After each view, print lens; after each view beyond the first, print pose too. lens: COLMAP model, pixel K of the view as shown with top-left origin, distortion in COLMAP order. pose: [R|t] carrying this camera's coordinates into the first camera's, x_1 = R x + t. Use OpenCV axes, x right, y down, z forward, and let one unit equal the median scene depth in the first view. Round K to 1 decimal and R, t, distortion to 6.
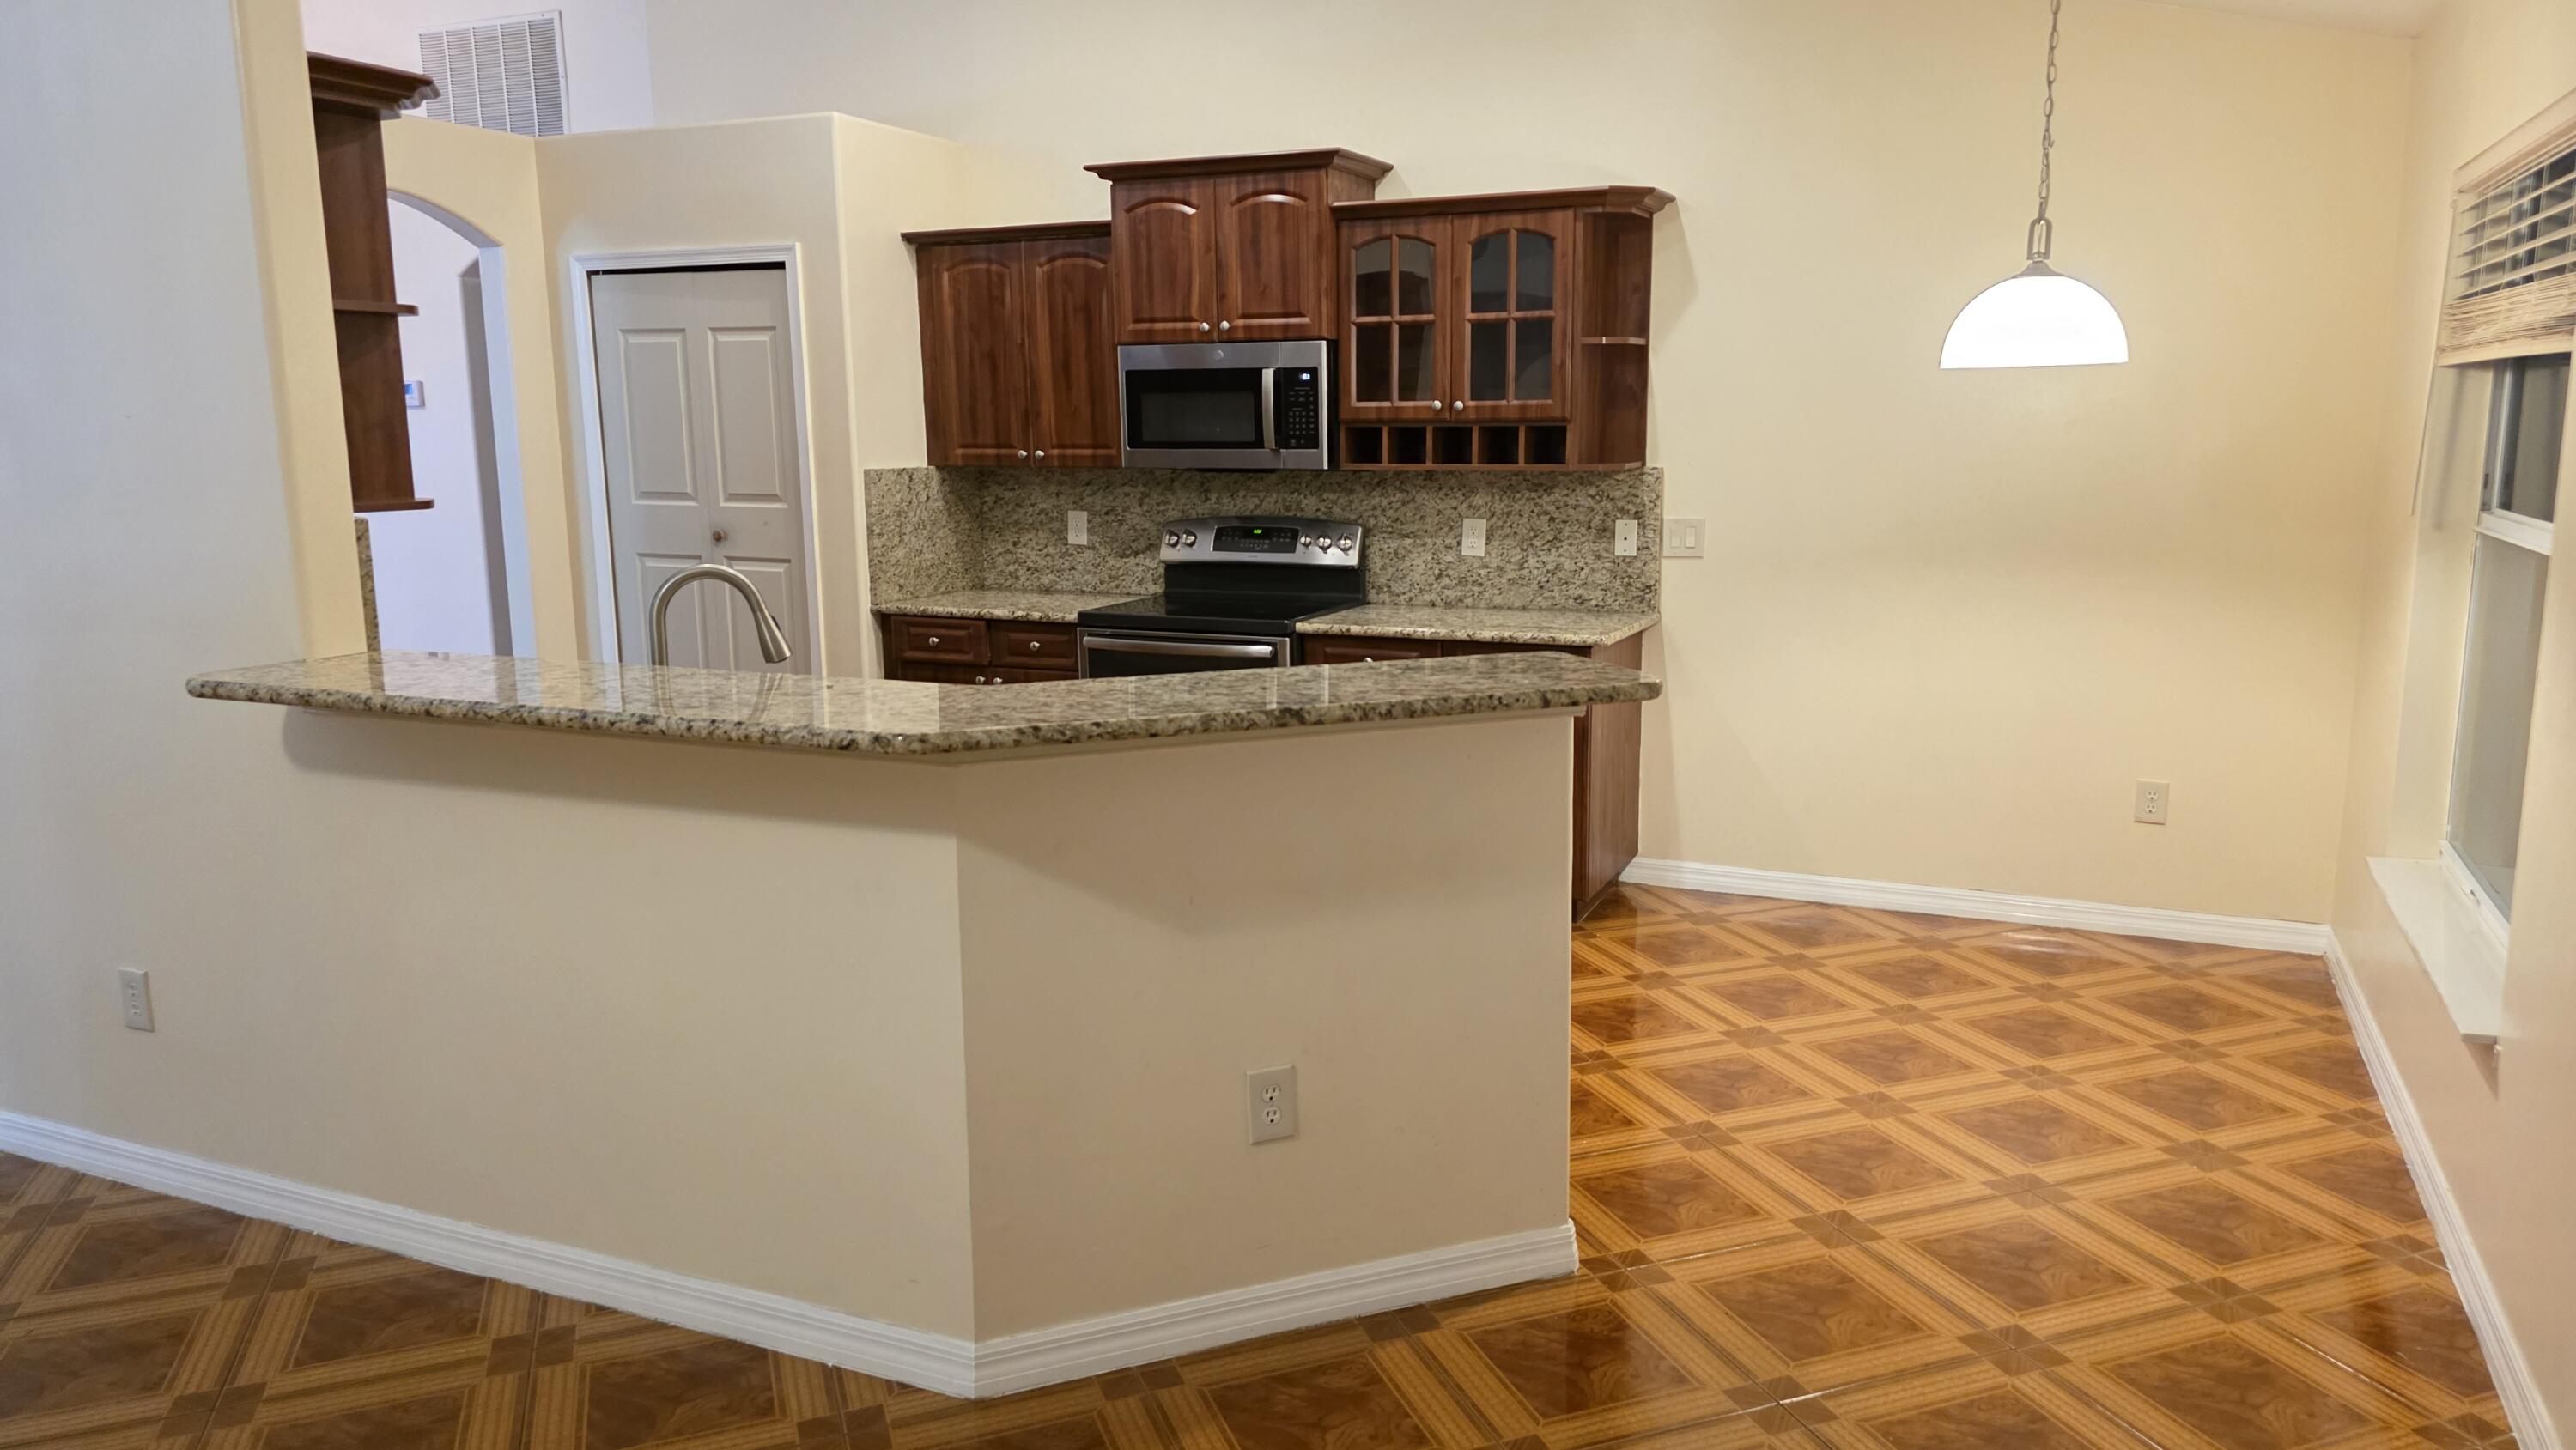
lens RADIAL K [[1825.4, 0, 1288.0], [0, 1825.4, 725.0], [0, 0, 1]] dist [0.057535, -0.071176]
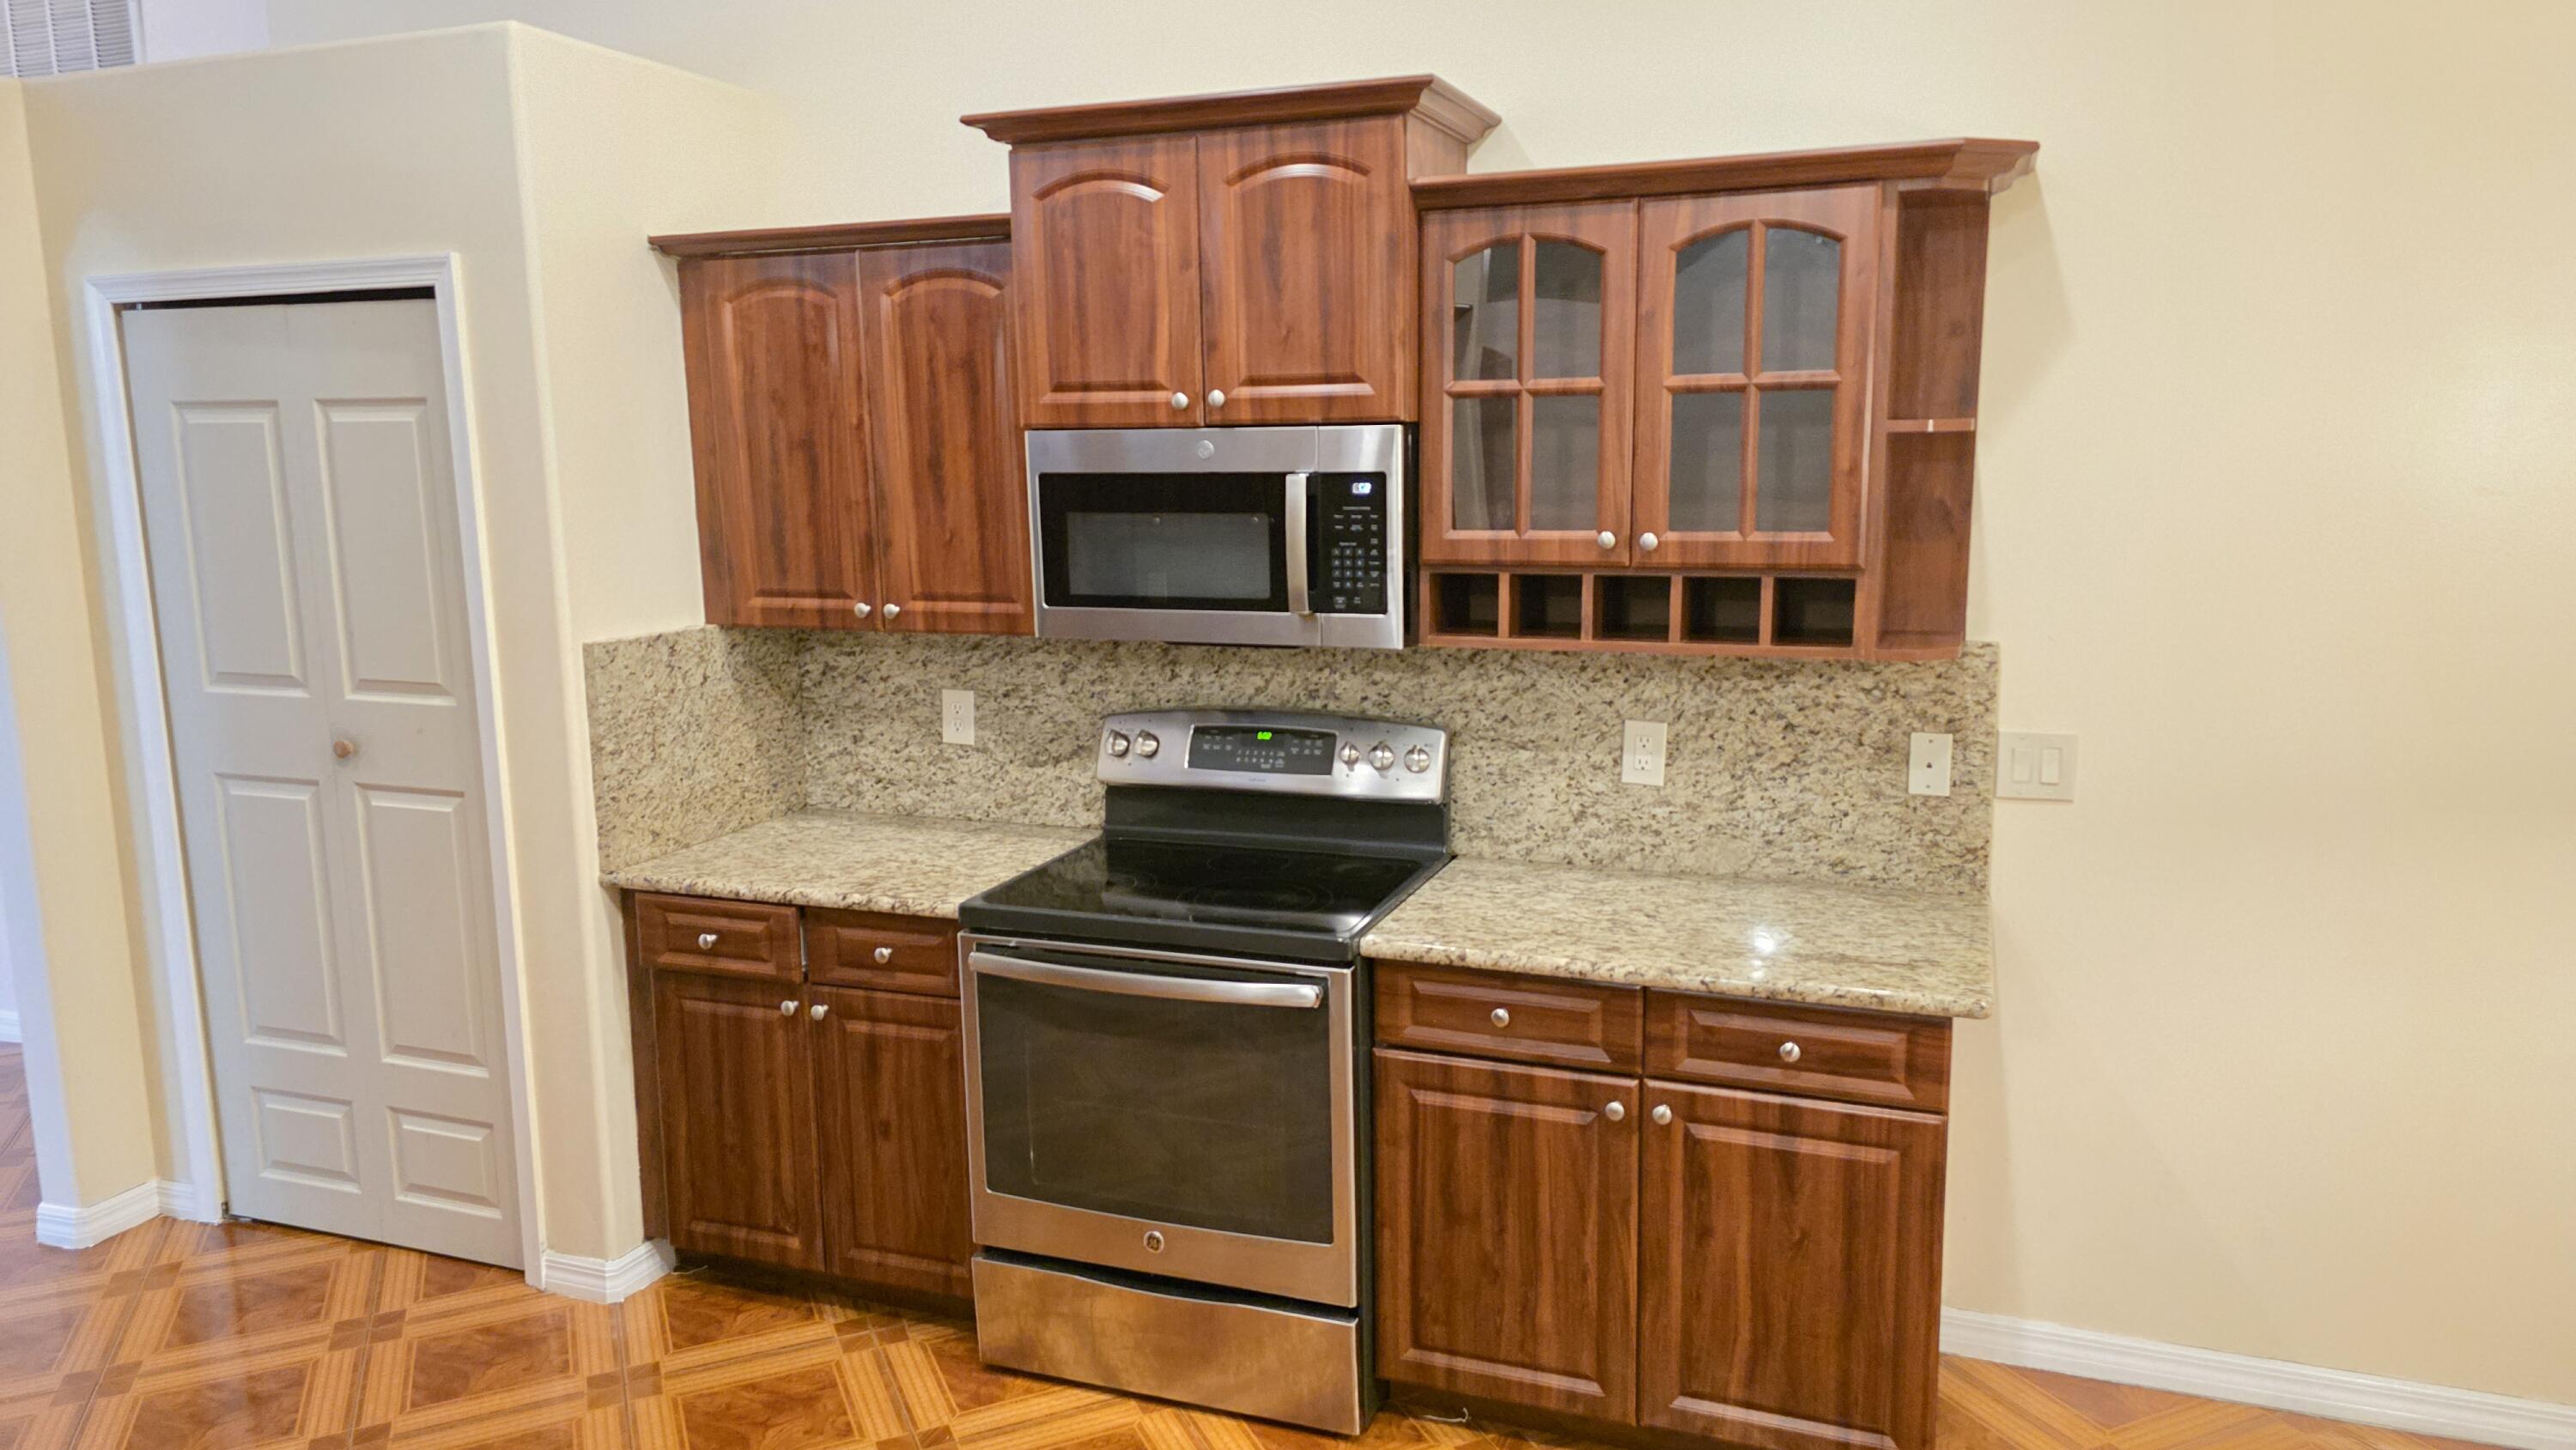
lens RADIAL K [[1825.4, 0, 1288.0], [0, 1825.4, 725.0], [0, 0, 1]] dist [0.057535, -0.071176]
pose [[0.997831, -0.017212, 0.063536, -0.048669], [0.018164, 0.999731, -0.014443, -0.105067], [-0.063270, 0.015566, 0.997875, 0.422785]]
